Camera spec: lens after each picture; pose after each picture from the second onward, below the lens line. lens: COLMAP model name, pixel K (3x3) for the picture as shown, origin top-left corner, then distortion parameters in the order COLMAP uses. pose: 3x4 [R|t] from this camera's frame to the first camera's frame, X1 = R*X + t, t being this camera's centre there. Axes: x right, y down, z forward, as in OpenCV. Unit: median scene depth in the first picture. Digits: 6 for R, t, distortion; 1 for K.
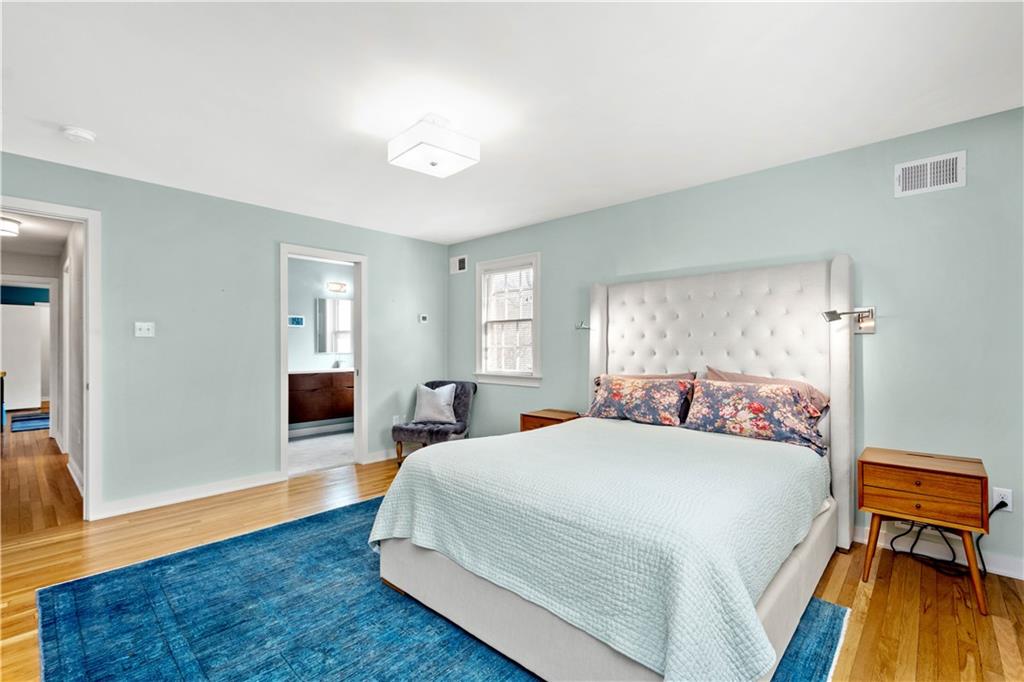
lens RADIAL K [[458.9, 0, 508.8], [0, 458.9, 344.9], [0, 0, 1]] dist [0.000302, -0.000004]
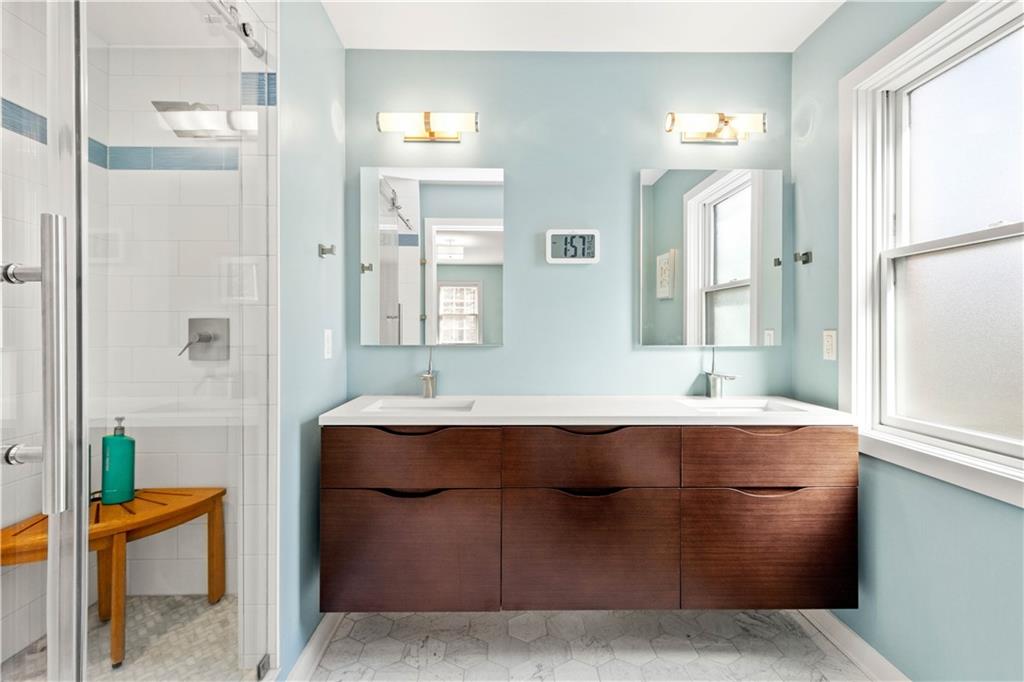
lens RADIAL K [[458.9, 0, 511.8], [0, 458.9, 349.9], [0, 0, 1]] dist [0.000302, -0.000004]
pose [[0.680325, 0.000155, -0.732911, -0.244699], [-0.000870, 0.999999, -0.000595, 0.020448], [0.732910, 0.001042, 0.680324, 0.712801]]
